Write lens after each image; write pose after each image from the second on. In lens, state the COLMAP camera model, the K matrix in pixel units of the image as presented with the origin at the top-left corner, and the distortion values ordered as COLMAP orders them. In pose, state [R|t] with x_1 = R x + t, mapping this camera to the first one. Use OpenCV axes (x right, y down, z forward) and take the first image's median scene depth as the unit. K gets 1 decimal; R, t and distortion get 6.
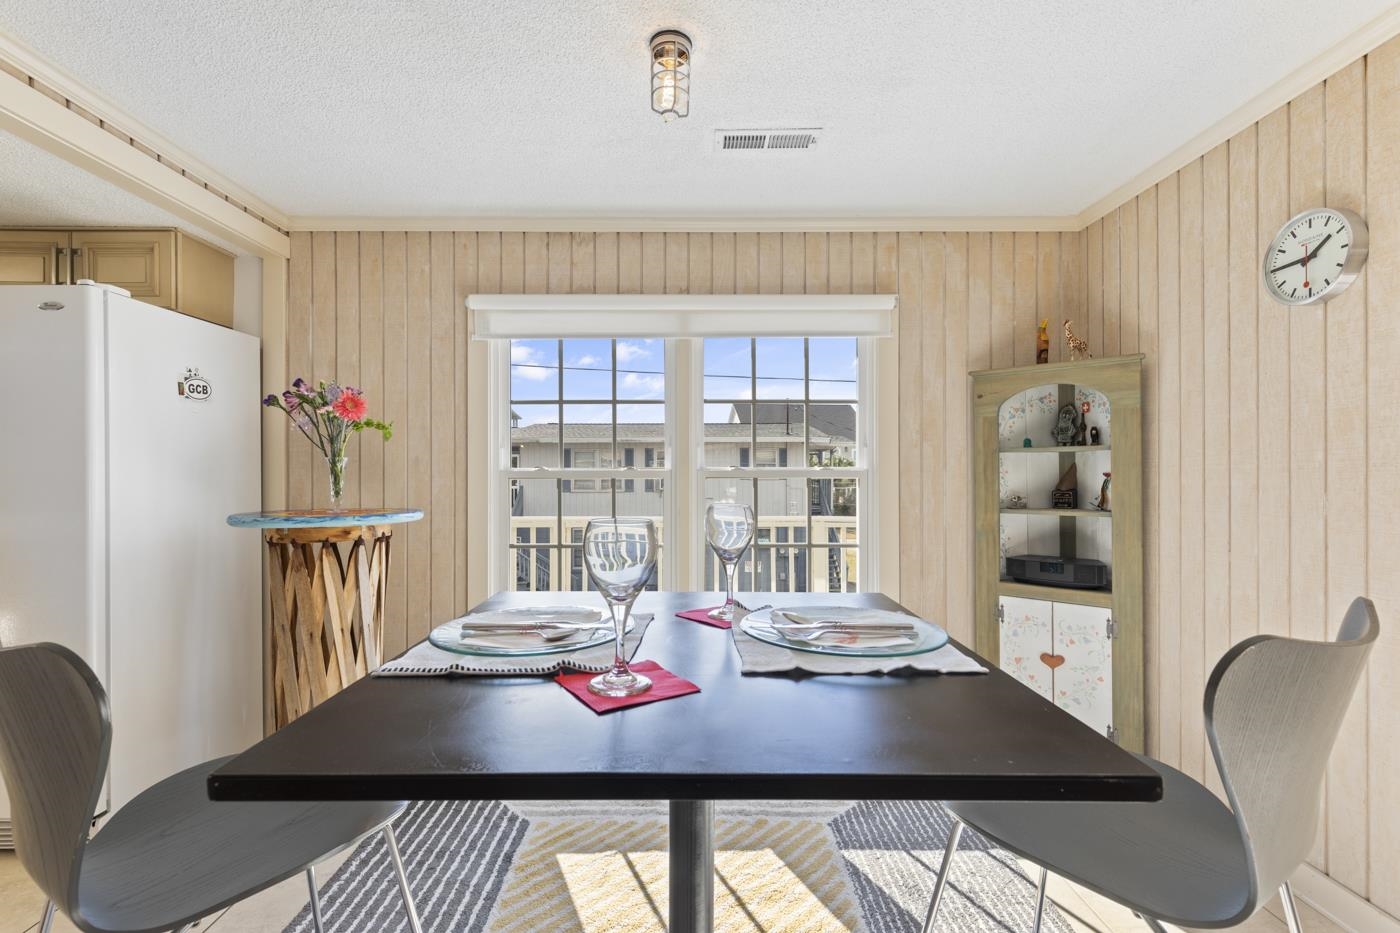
lens RADIAL K [[633.0, 0, 699.1], [0, 633.0, 470.1], [0, 0, 1]] dist [0.002973, 0.000652]
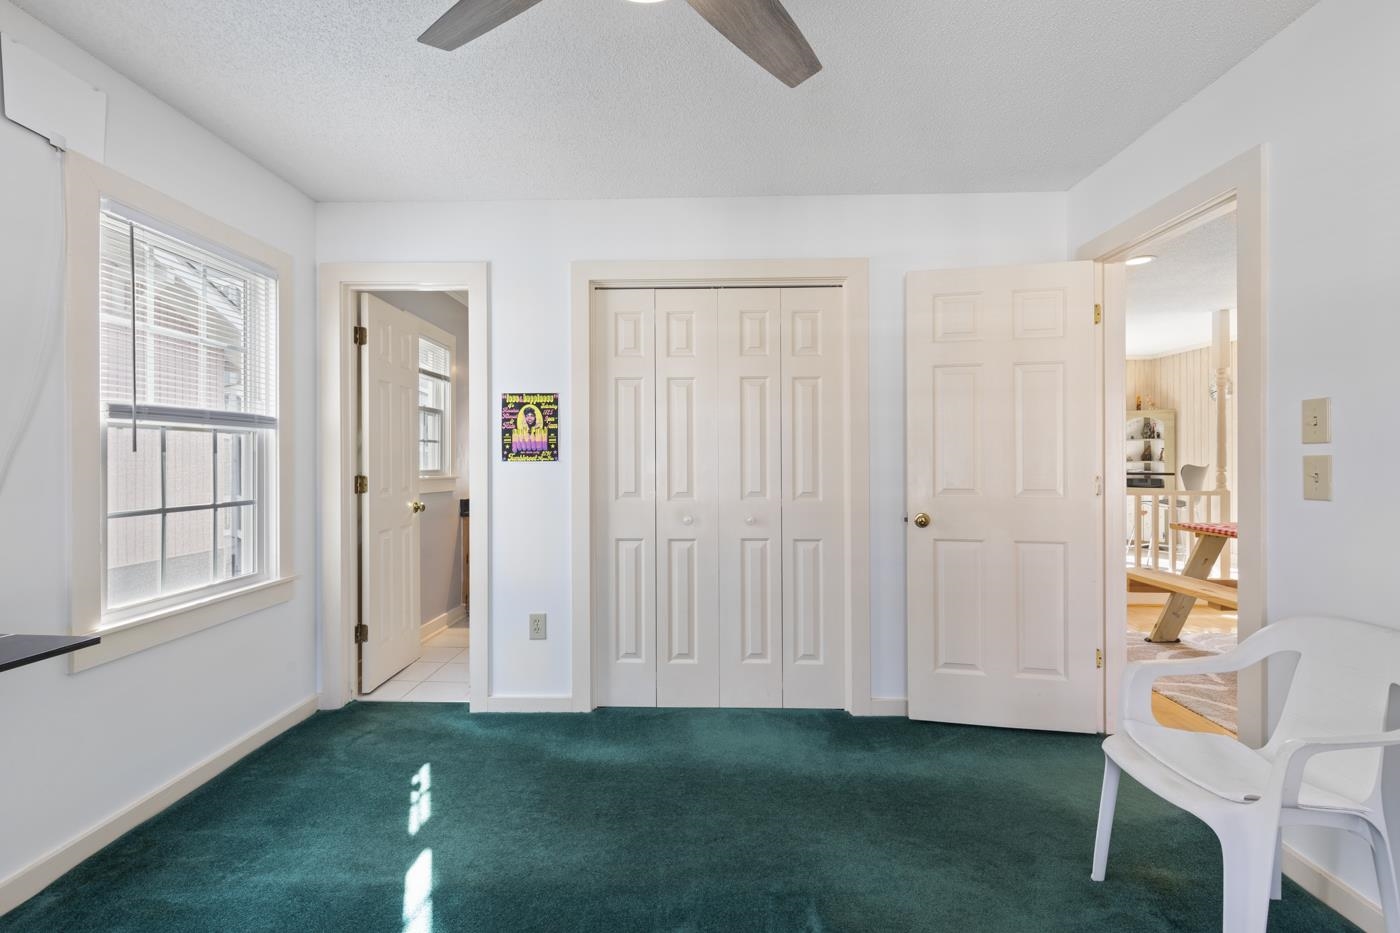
lens RADIAL K [[633.0, 0, 688.5], [0, 633.0, 461.2], [0, 0, 1]] dist [0.002973, 0.000652]
pose [[0.998854, -0.004276, -0.047669, -1.351317], [0.004726, 0.999945, 0.009343, 0.026452], [0.047627, -0.009558, 0.998819, -1.955178]]
